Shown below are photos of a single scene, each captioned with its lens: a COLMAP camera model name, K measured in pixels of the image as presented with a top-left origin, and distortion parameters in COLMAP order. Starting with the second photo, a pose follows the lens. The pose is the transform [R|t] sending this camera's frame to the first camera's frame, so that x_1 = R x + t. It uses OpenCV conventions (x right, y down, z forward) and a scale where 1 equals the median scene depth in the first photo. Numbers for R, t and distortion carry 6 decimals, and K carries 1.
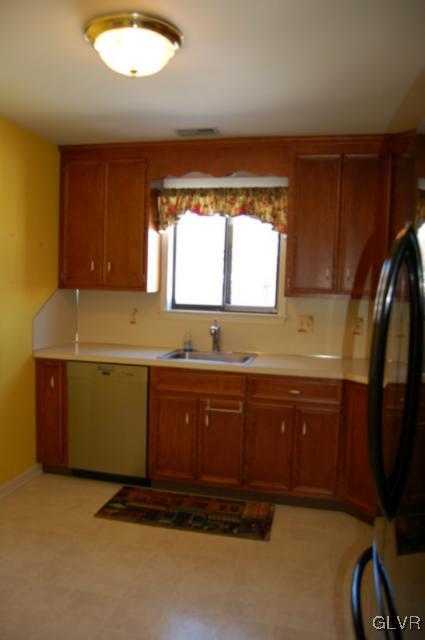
lens RADIAL K [[510.1, 0, 214.0], [0, 510.1, 319.6], [0, 0, 1]] dist [-0.089400, 0.049732]
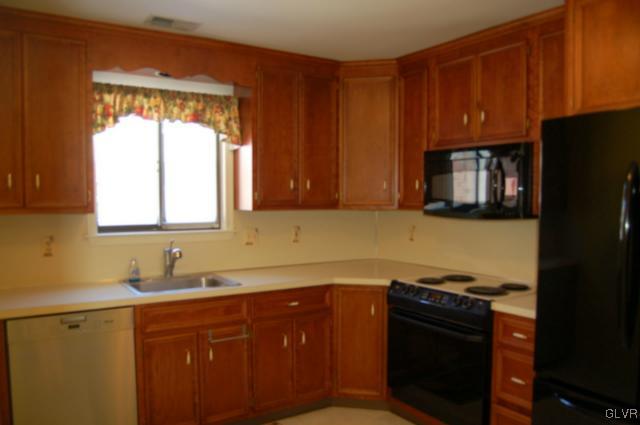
lens RADIAL K [[510.1, 0, 324.3], [0, 510.1, 210.9], [0, 0, 1]] dist [-0.089400, 0.049732]
pose [[0.688428, -0.052063, 0.723434, -0.444539], [0.078818, 0.996884, -0.003262, -0.027246], [-0.721009, 0.059265, 0.690386, 0.218045]]
